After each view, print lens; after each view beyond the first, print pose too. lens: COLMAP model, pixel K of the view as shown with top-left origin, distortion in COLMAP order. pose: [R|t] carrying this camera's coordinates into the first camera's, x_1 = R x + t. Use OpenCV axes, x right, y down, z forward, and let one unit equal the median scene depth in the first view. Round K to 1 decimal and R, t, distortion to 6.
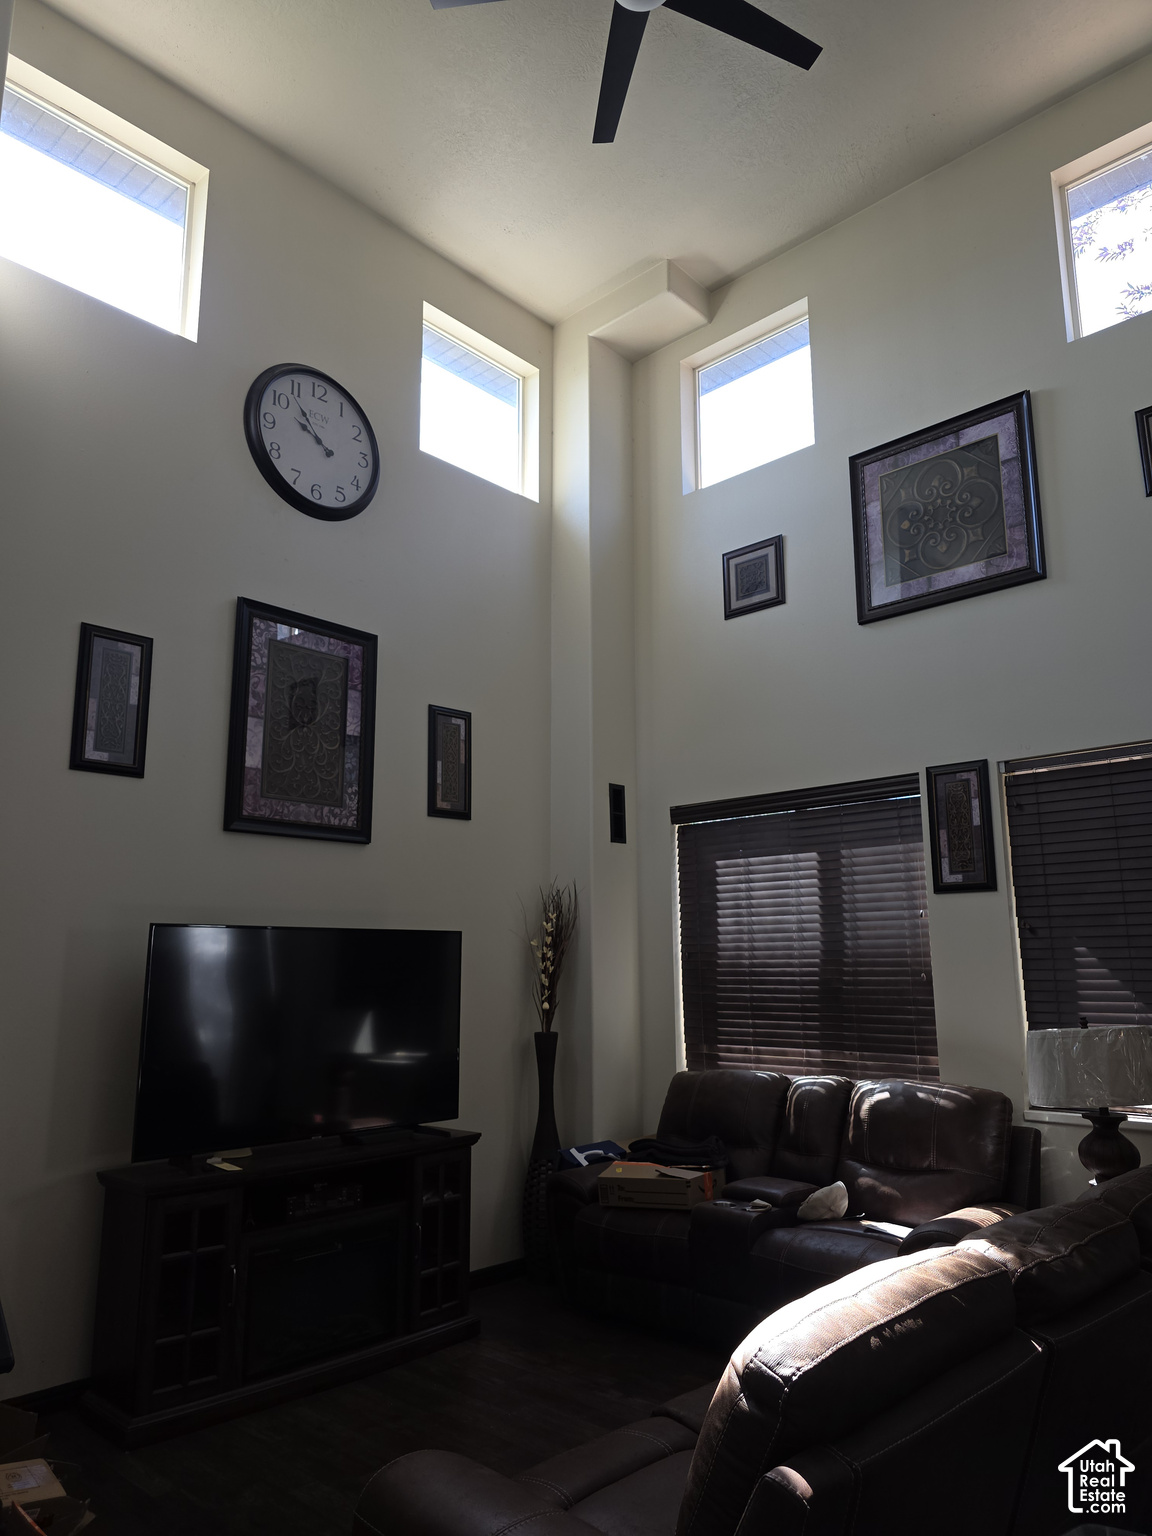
lens RADIAL K [[1020.6, 0, 574.0], [0, 1020.6, 761.7], [0, 0, 1]] dist [0.073771, -0.064446]
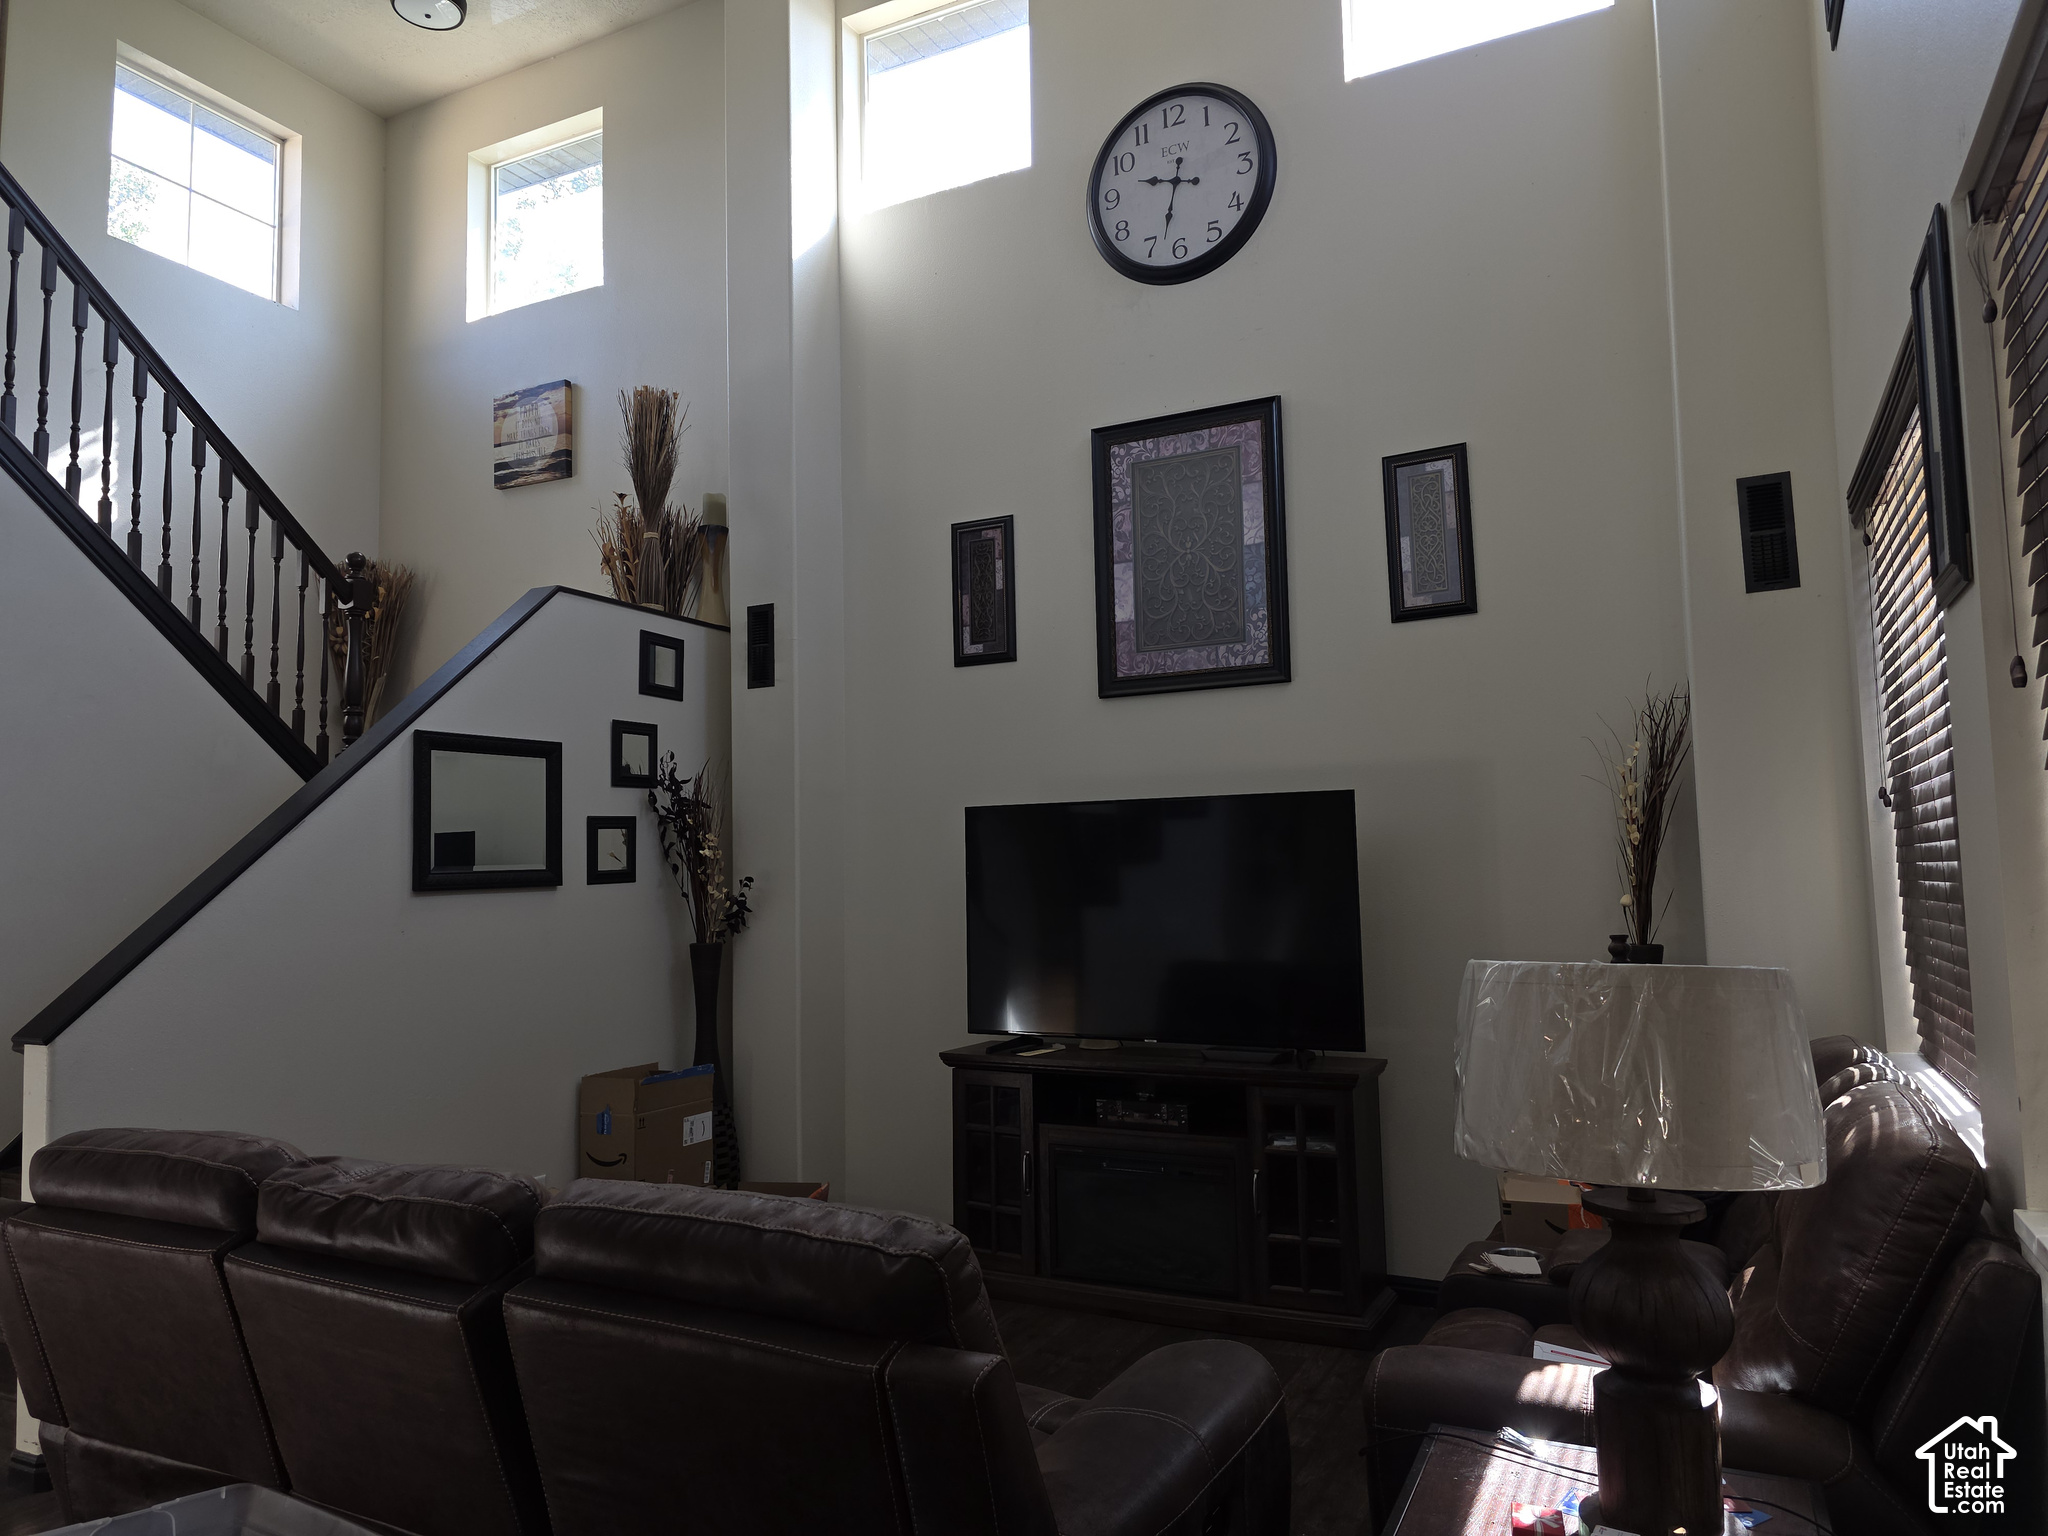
lens RADIAL K [[1360.8, 0, 1027.1], [0, 1360.8, 756.0], [0, 0, 1]] dist [0.073771, -0.064446]
pose [[0.290305, -0.095165, -0.952190, 0.700485], [0.207761, 0.977576, -0.034359, 0.131116], [0.934108, -0.187853, 0.303567, 0.525143]]
